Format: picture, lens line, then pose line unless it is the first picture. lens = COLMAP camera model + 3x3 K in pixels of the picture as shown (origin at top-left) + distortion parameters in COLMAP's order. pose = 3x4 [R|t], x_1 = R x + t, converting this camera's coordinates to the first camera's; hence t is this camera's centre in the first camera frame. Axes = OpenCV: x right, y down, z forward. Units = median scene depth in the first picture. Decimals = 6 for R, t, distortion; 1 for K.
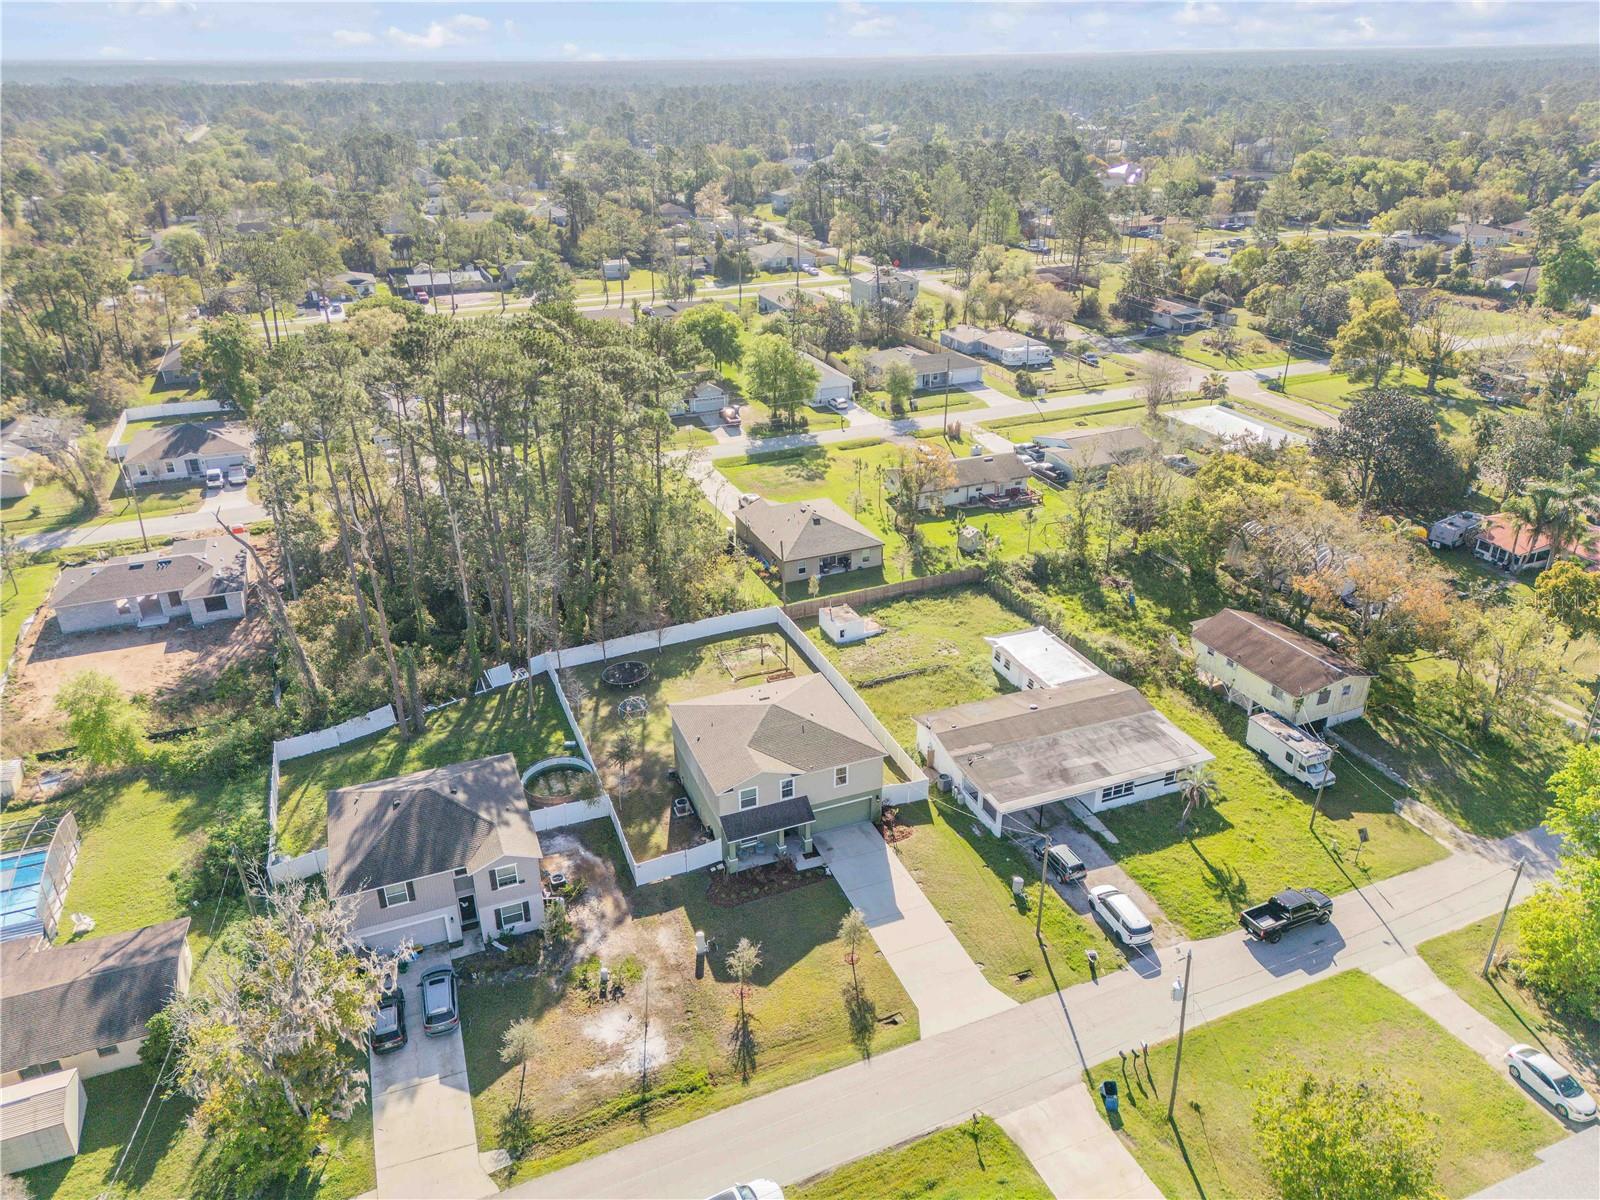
lens RADIAL K [[1118.9, 0, 800.0], [0, 1118.9, 600.0], [0, 0, 1]] dist [0.086364, -0.086935]
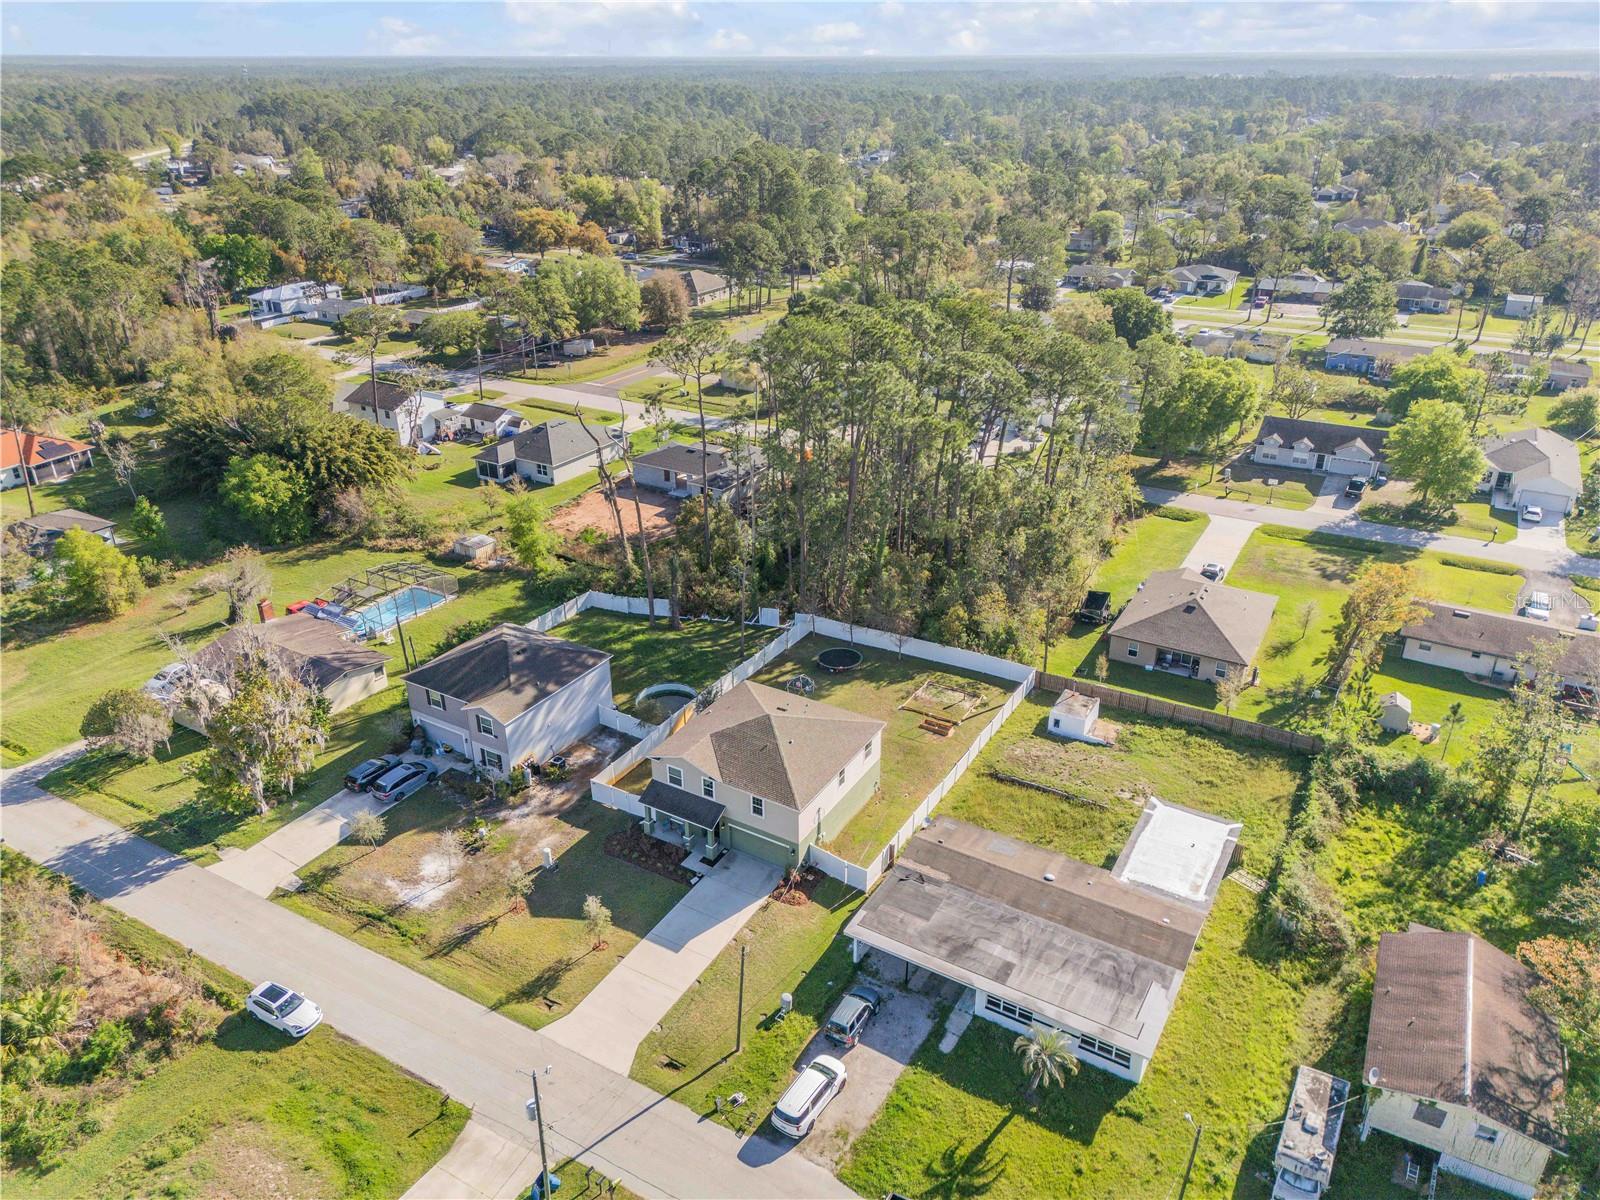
lens RADIAL K [[1118.9, 0, 800.0], [0, 1118.9, 600.0], [0, 0, 1]] dist [0.086364, -0.086935]
pose [[0.607749, 0.350560, -0.712565, 0.671564], [-0.345898, 0.924558, 0.159836, -0.170618], [0.714839, 0.149335, 0.683157, 0.334265]]
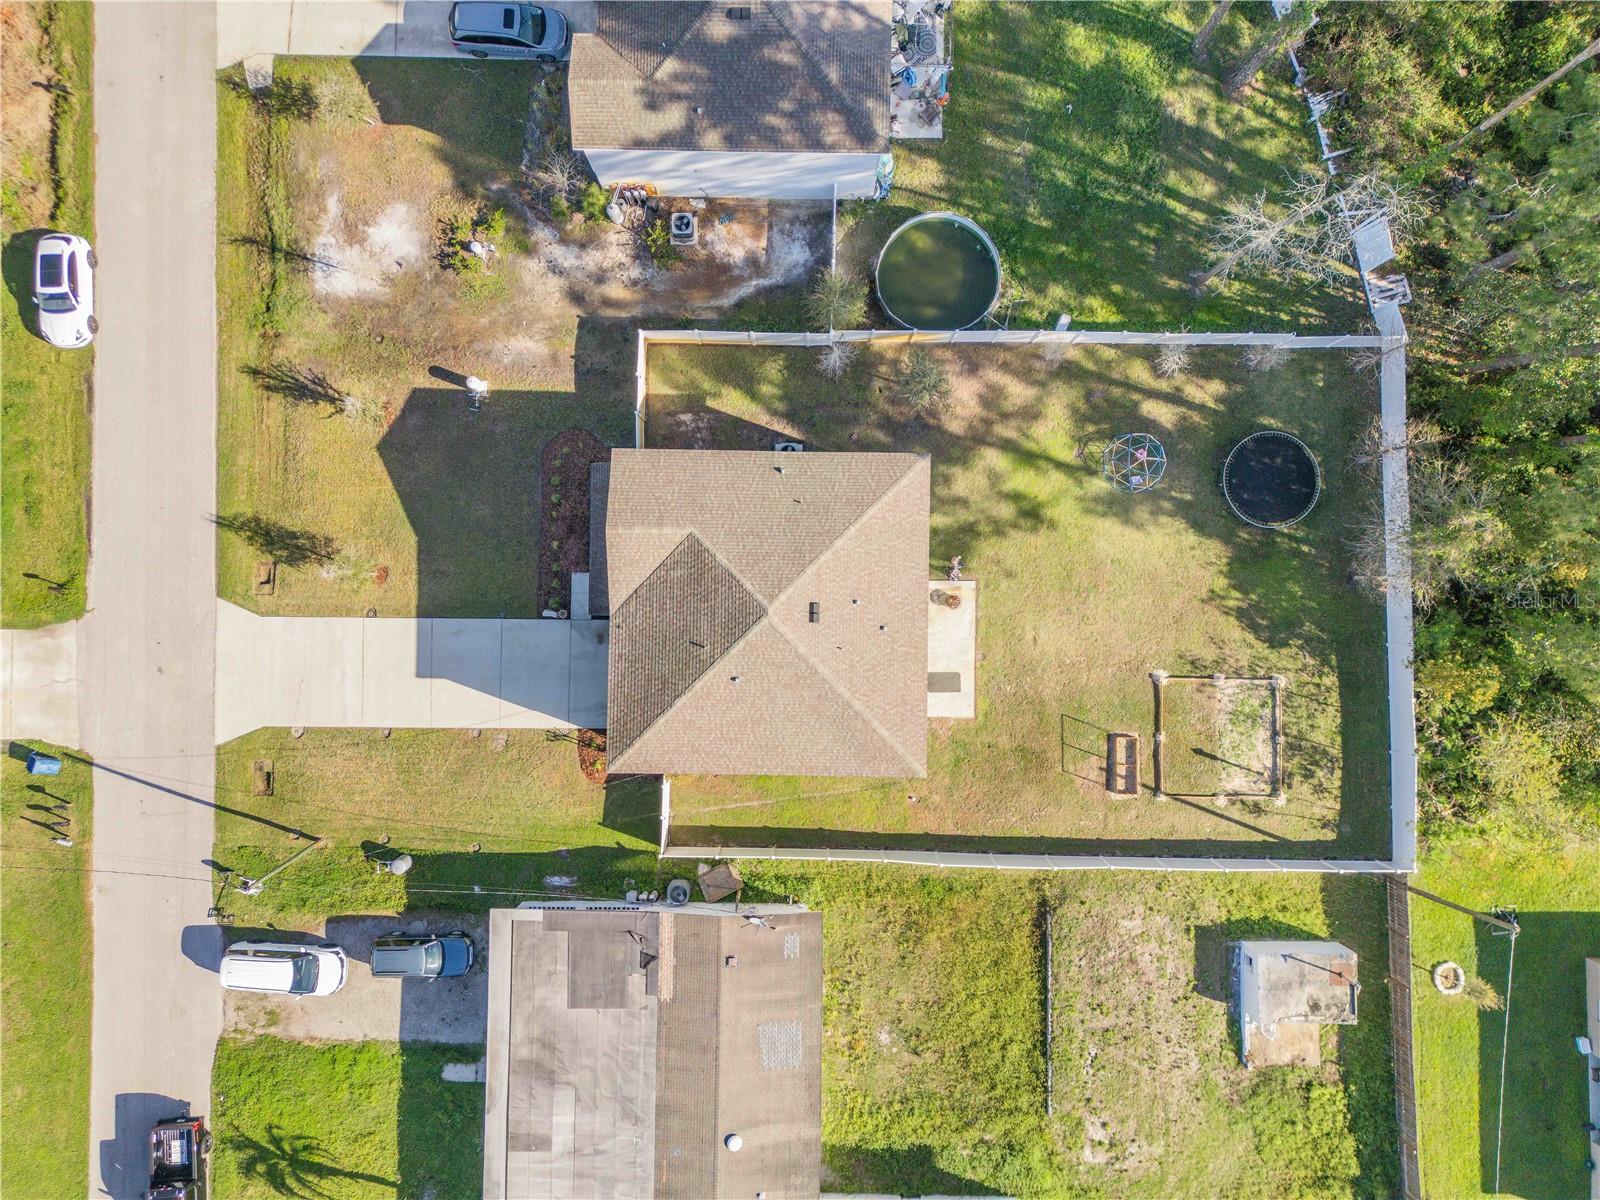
lens RADIAL K [[1123.5, 0, 800.0], [0, 1123.5, 600.0], [0, 0, 1]] dist [0.077283, -0.082722]
pose [[-0.382087, 0.924110, -0.005557, -0.032675], [-0.397313, -0.158840, 0.903832, -0.387638], [0.834358, 0.347550, 0.427851, 0.800356]]
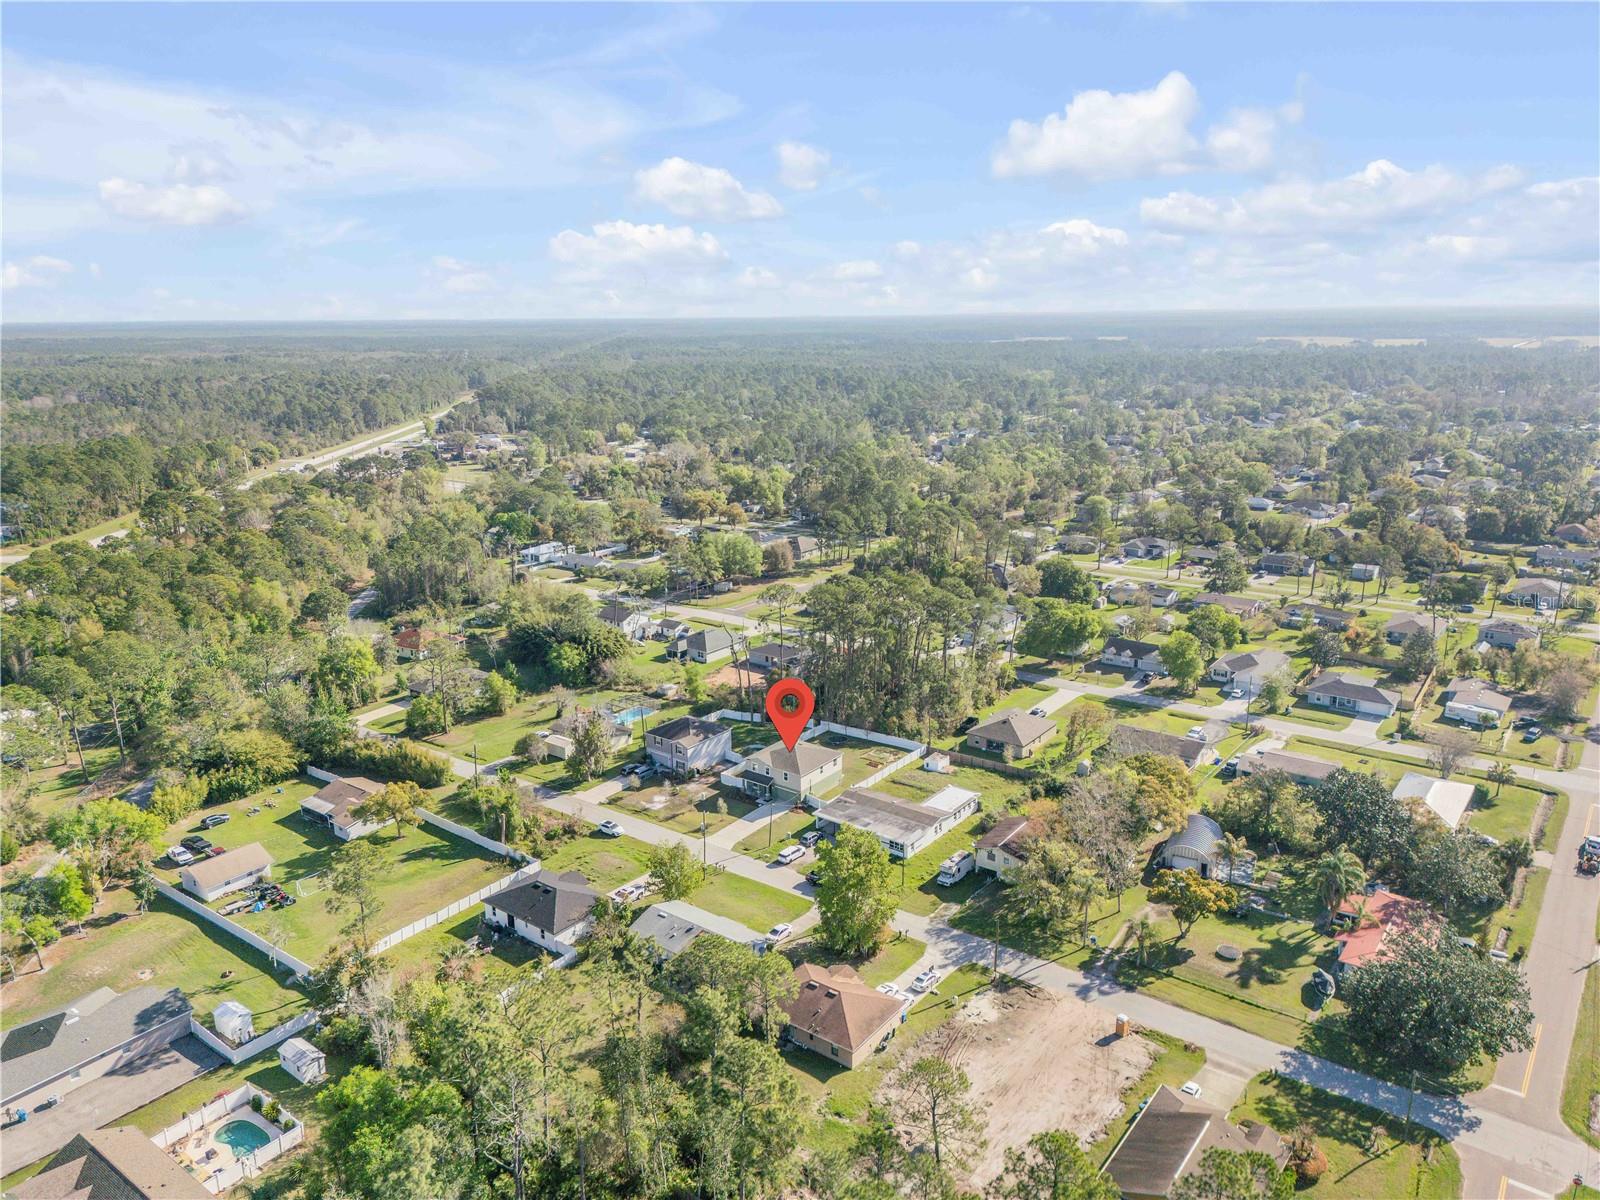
lens RADIAL K [[1118.9, 0, 800.0], [0, 1118.9, 600.0], [0, 0, 1]] dist [0.086364, -0.086935]
pose [[0.511590, 0.216058, -0.831622, 1.962267], [-0.365716, 0.930575, 0.016789, -0.248031], [0.777514, 0.295548, 0.555089, -0.436751]]
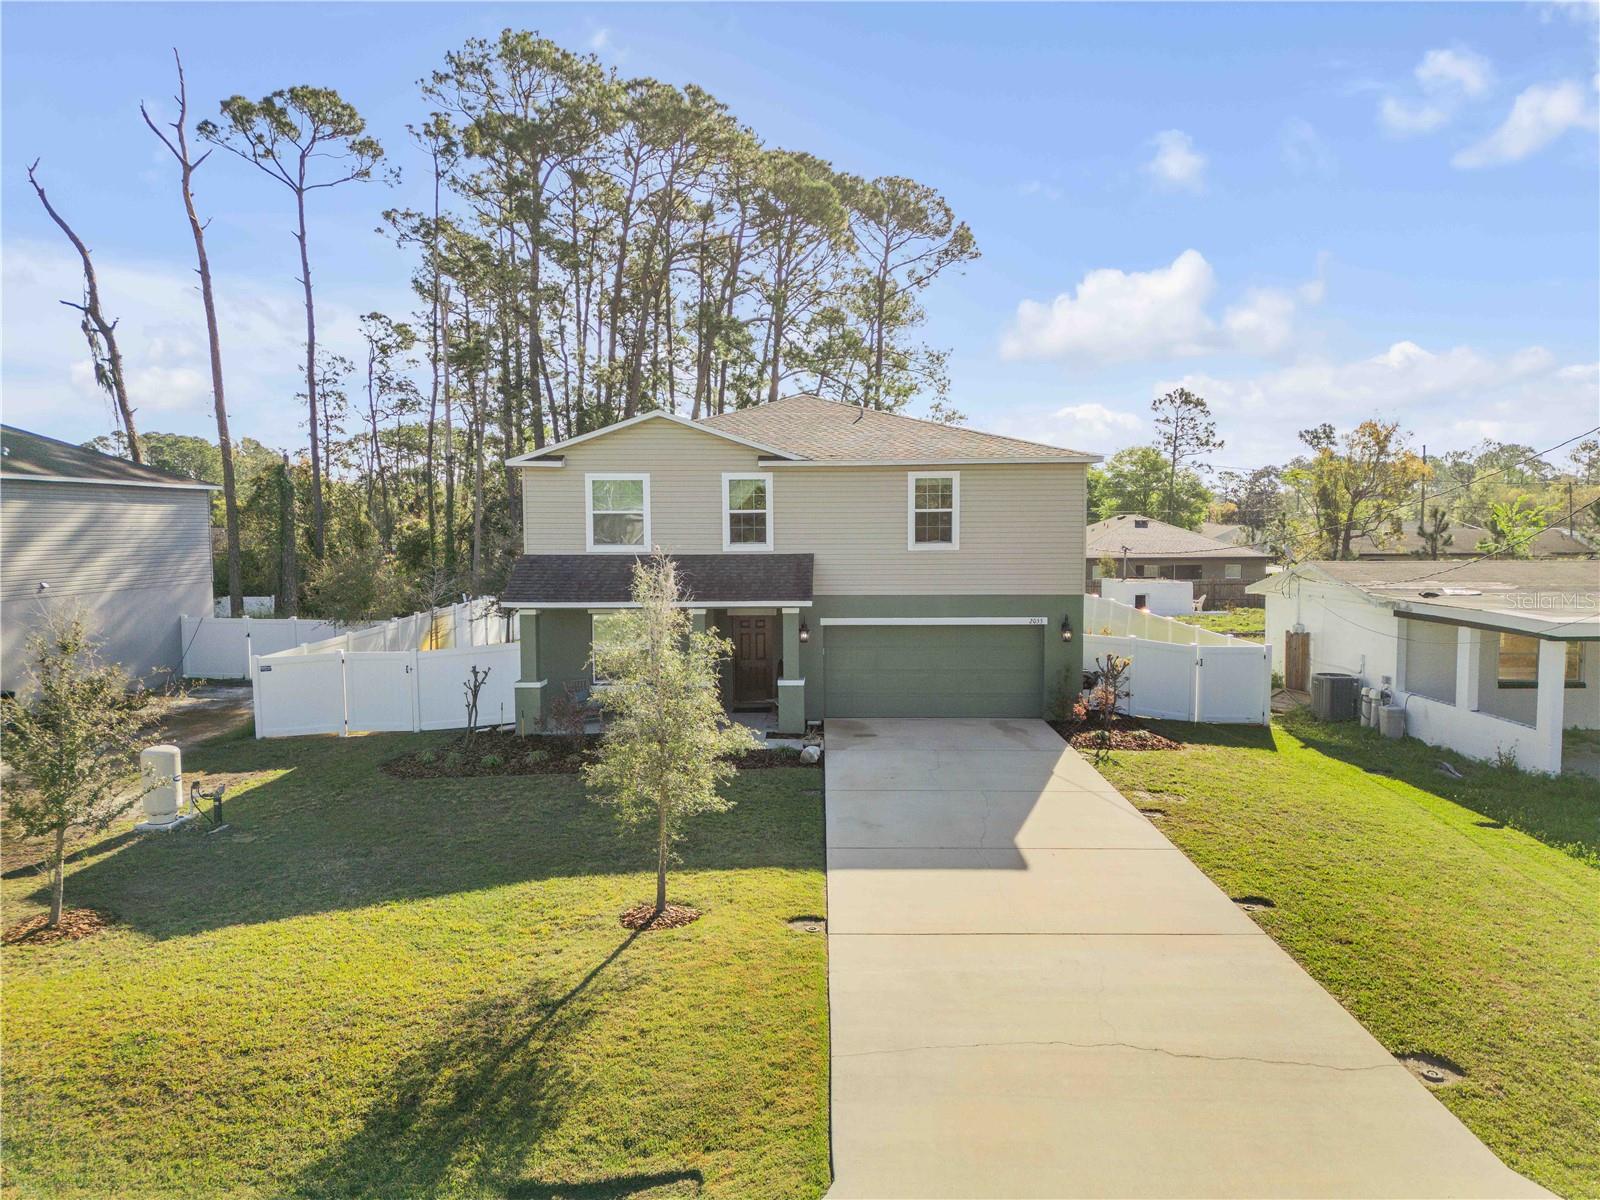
lens RADIAL K [[1123.5, 0, 800.0], [0, 1123.5, 600.0], [0, 0, 1]] dist [0.077283, -0.082722]
pose [[0.921143, 0.027911, -0.388222, 0.121544], [-0.169388, 0.926765, -0.335282, 0.285199], [0.350433, 0.374603, 0.858411, 0.716573]]
